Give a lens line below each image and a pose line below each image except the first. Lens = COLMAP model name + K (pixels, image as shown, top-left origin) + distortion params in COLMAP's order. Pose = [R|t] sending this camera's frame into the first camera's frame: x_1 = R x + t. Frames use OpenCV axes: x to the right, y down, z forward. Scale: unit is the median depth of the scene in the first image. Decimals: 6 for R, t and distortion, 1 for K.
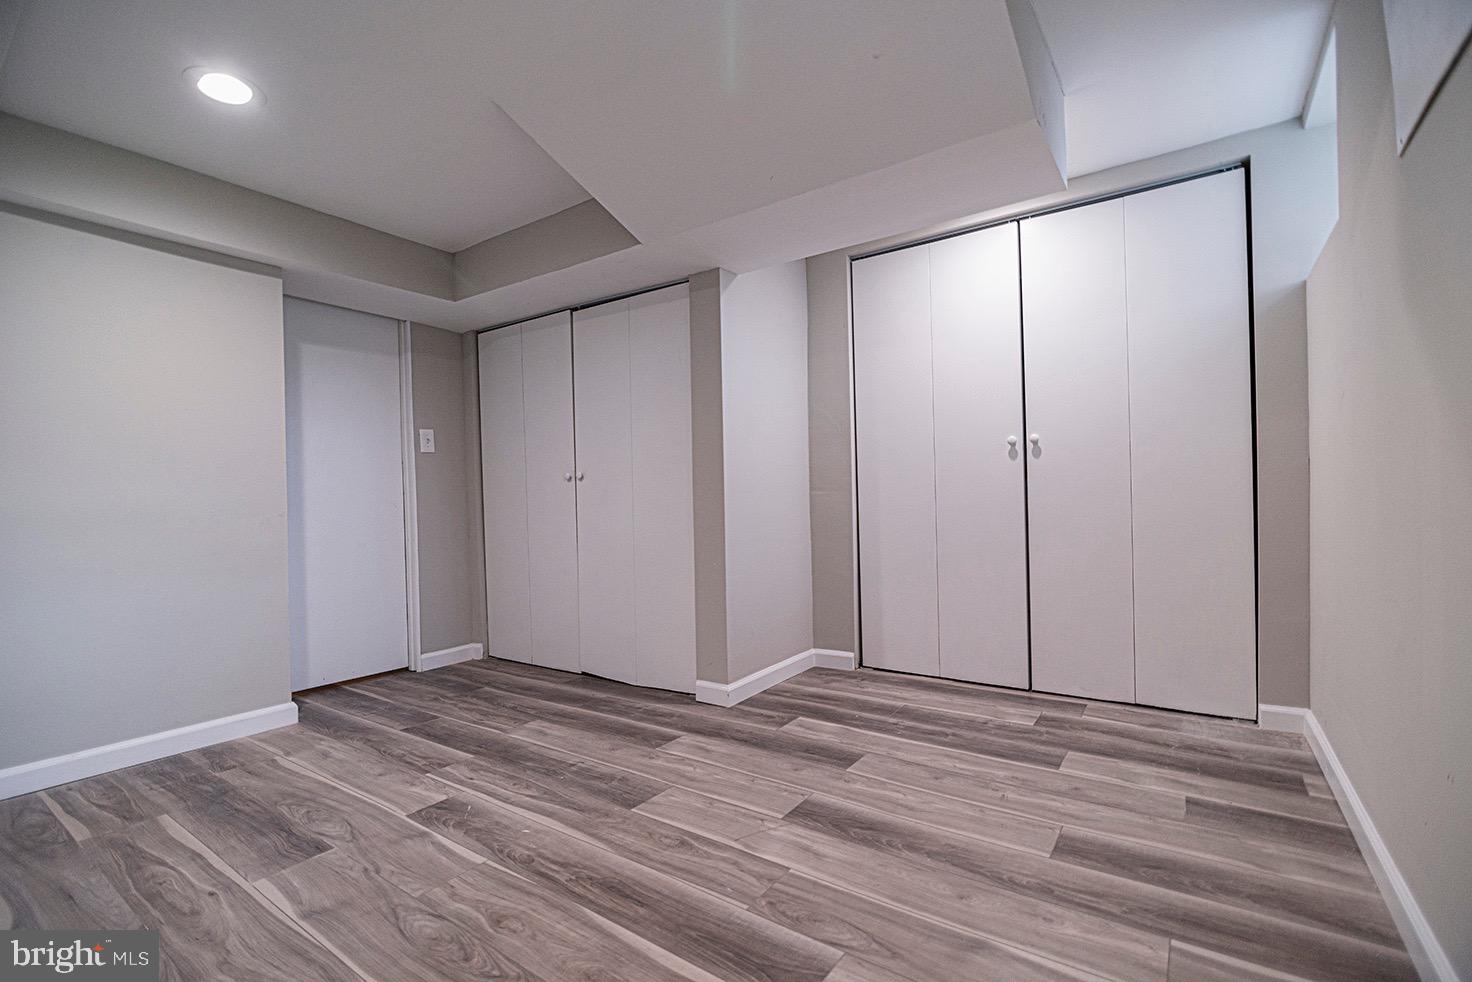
lens RADIAL K [[654.9, 0, 729.6], [0, 654.9, 492.1], [0, 0, 1]] dist [-0.015214, 0.002280]
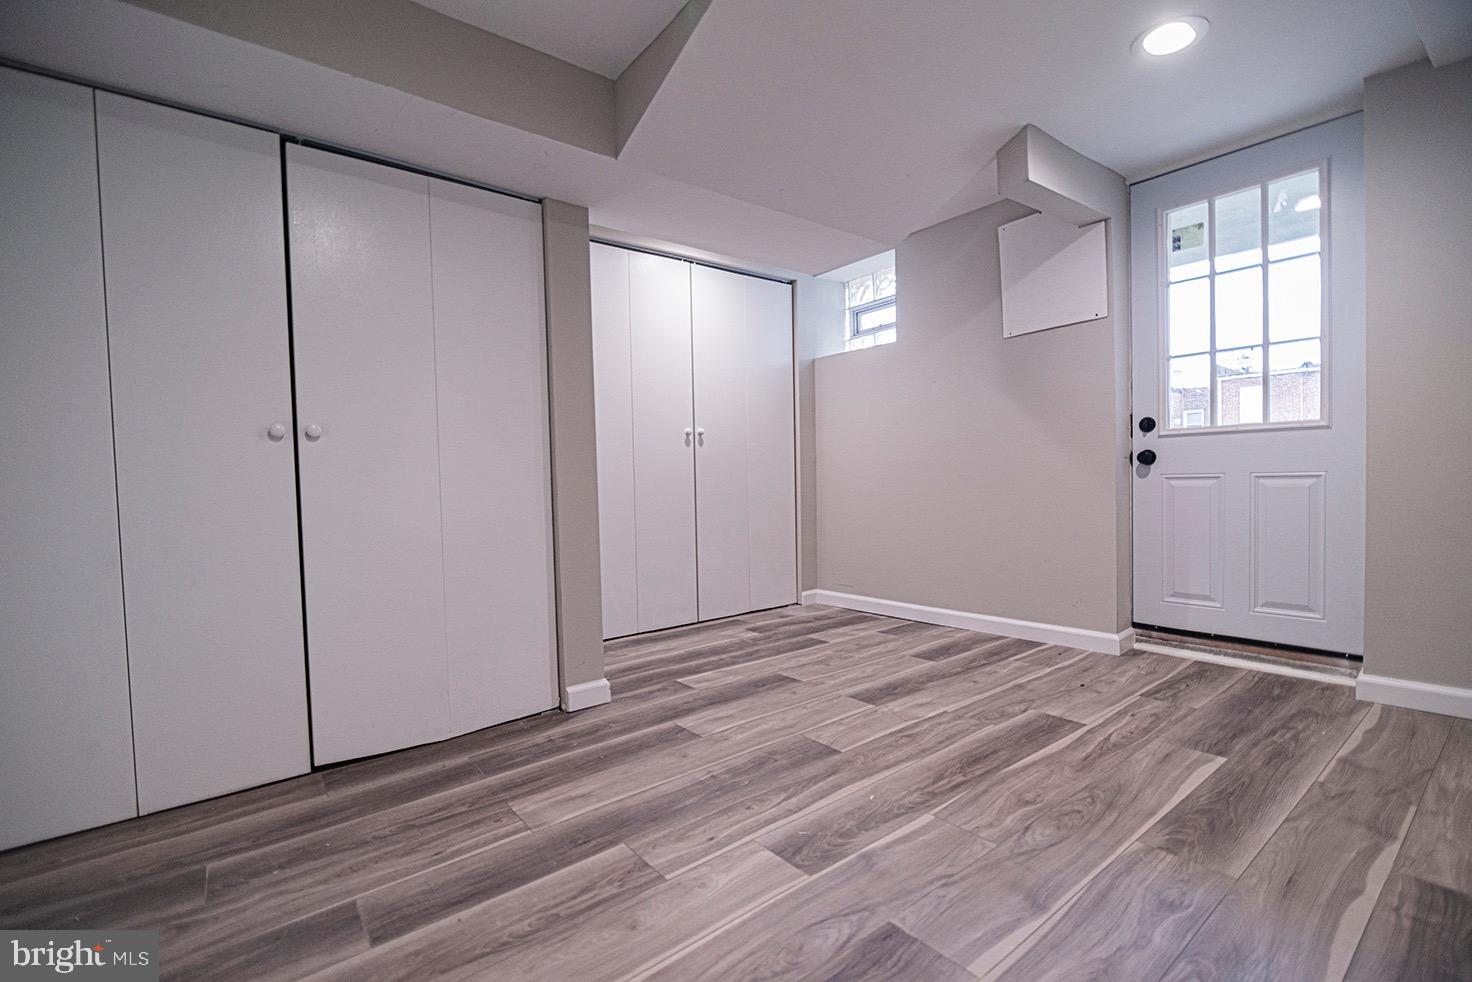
lens RADIAL K [[654.9, 0, 727.6], [0, 654.9, 496.1], [0, 0, 1]] dist [-0.015214, 0.002280]
pose [[0.292480, -0.014724, 0.956158, -0.963711], [0.012316, 0.999857, 0.011629, 0.041718], [-0.956192, 0.008375, 0.292619, 0.679249]]
